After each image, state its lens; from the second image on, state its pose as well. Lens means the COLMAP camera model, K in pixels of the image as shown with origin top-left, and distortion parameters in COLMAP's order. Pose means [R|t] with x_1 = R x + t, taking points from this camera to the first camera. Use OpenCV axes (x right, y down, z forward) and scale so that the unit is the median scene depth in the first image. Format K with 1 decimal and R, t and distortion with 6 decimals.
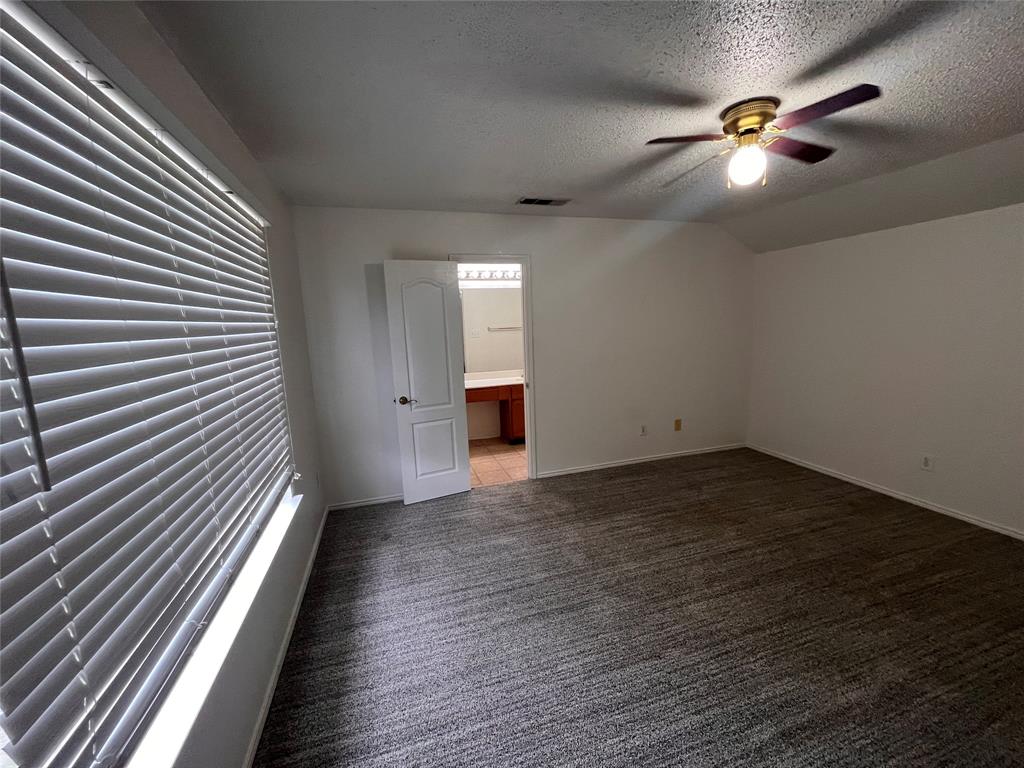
lens RADIAL K [[415.0, 0, 513.2], [0, 415.0, 384.4], [0, 0, 1]] dist [-0.001959, -0.000272]
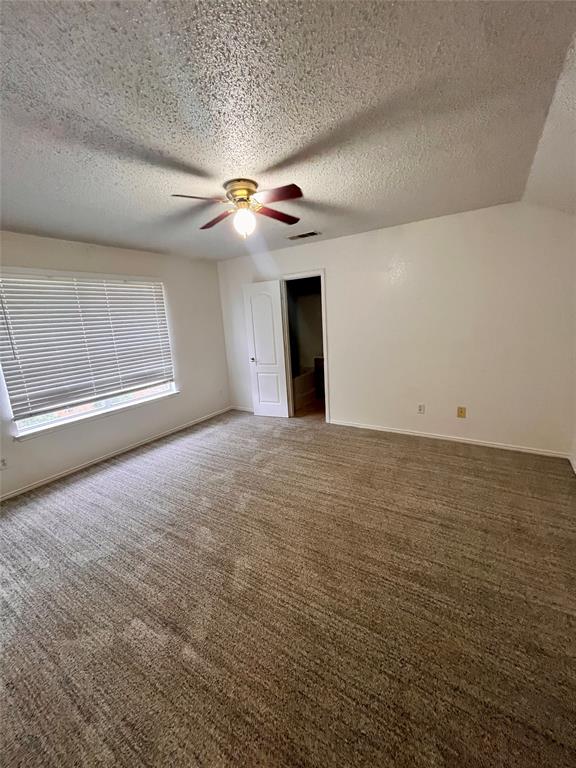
lens RADIAL K [[311.2, 0, 287.5], [0, 311.2, 383.7], [0, 0, 1]] dist [-0.001959, -0.000272]
pose [[0.641564, 0.159101, -0.750388, 1.073313], [-0.079763, 0.986787, 0.141029, -0.076943], [0.762912, -0.030625, 0.645777, 0.245225]]
